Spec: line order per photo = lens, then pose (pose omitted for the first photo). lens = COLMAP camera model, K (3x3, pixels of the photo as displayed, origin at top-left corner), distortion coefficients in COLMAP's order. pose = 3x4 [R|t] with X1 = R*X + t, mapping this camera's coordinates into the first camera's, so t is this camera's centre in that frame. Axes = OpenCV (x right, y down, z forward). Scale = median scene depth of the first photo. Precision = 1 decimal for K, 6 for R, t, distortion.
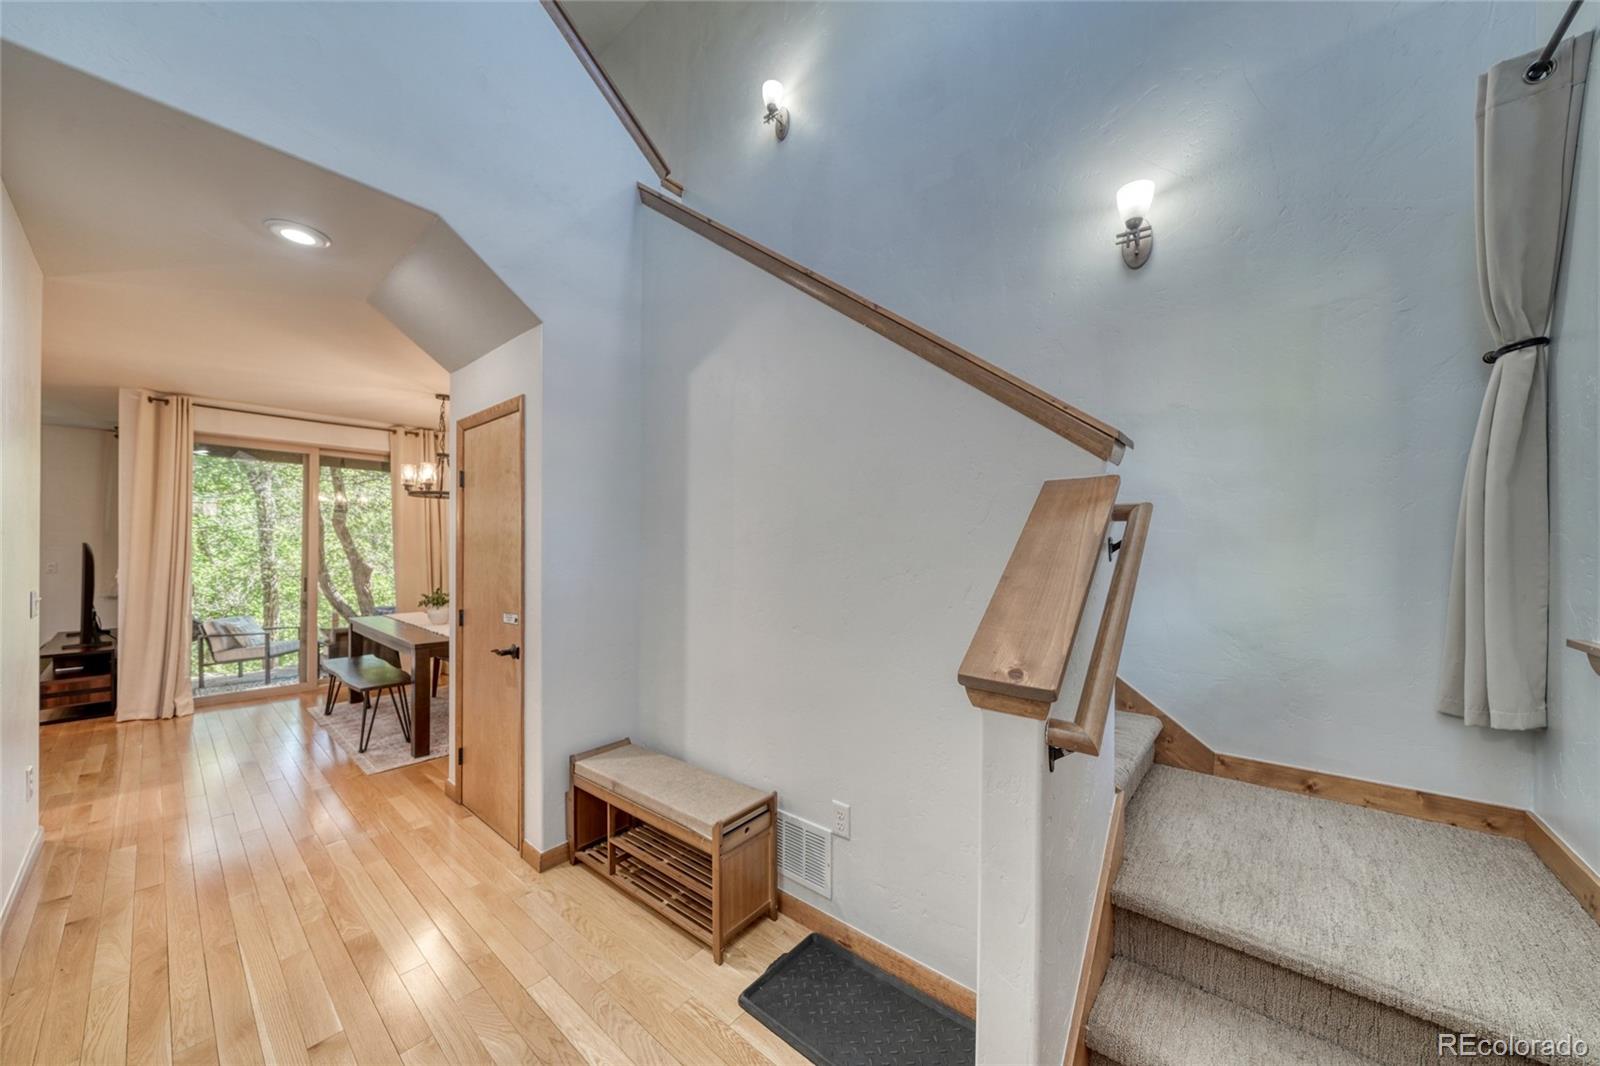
lens RADIAL K [[553.5, 0, 798.2], [0, 553.5, 545.3], [0, 0, 1]] dist [-0.006353, -0.000130]
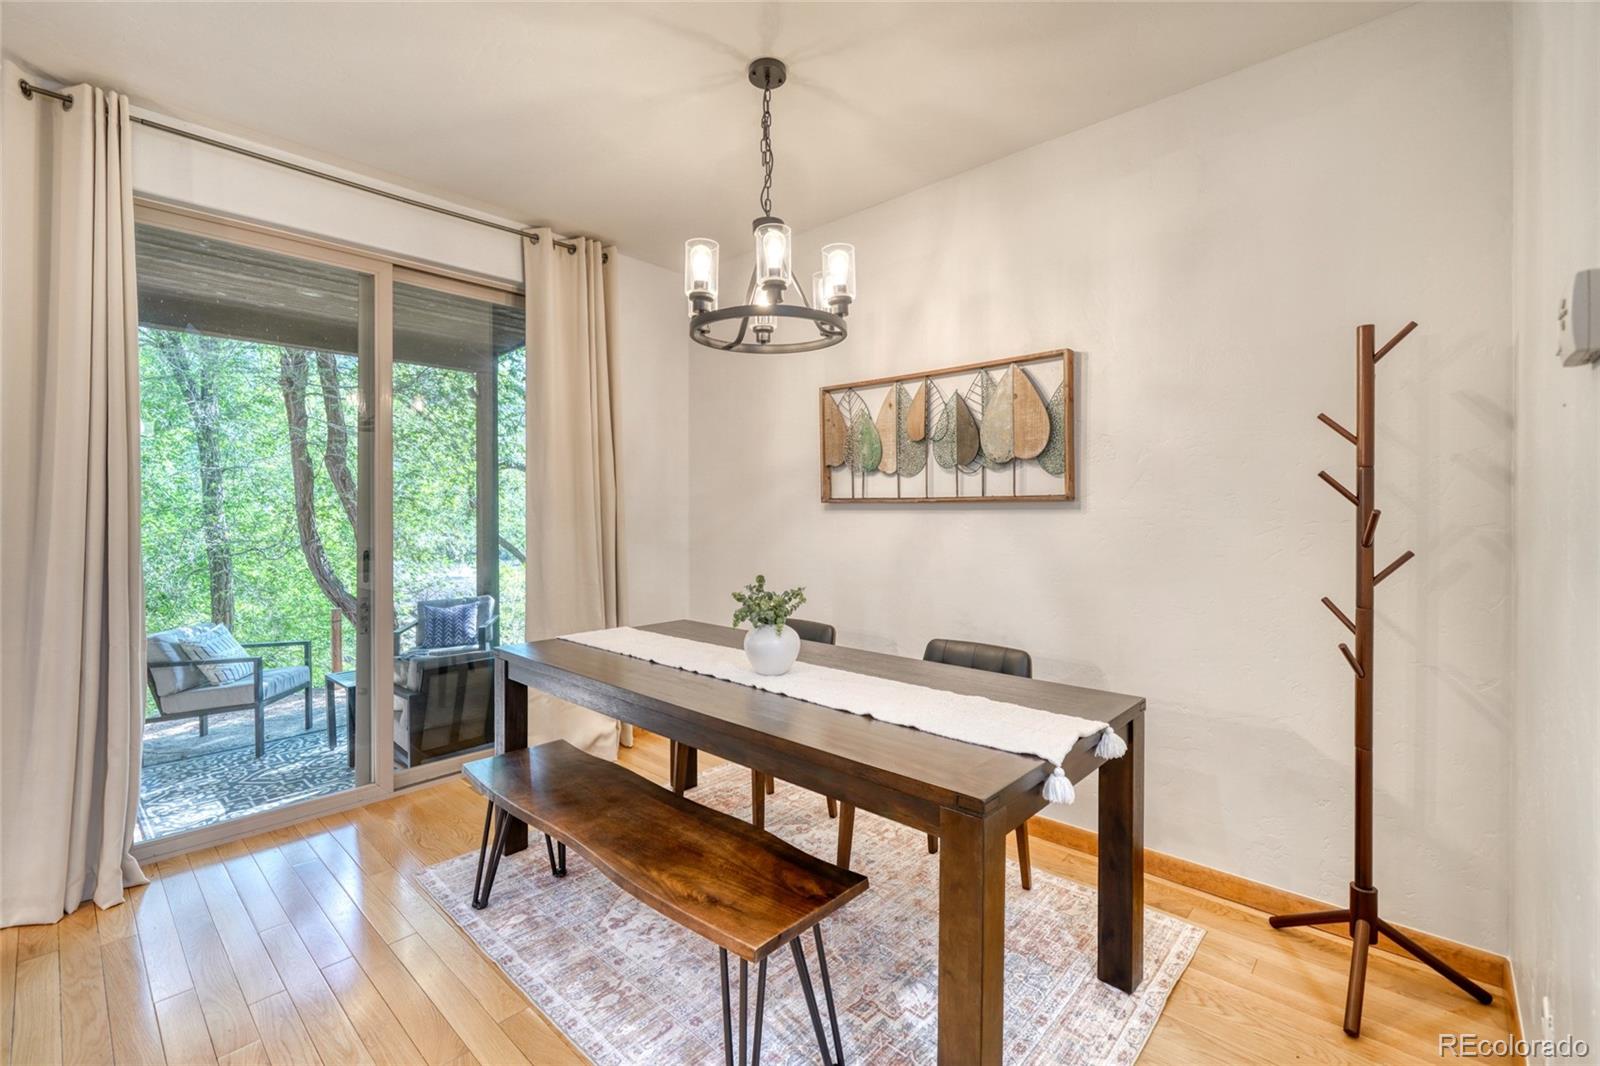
lens RADIAL K [[703.4, 0, 808.9], [0, 703.4, 510.1], [0, 0, 1]] dist [-0.005636, 0.000077]
pose [[0.999197, -0.009920, -0.038807, -0.465784], [0.010112, 0.999938, 0.004757, 0.023925], [0.038758, -0.005145, 0.999235, 0.400568]]
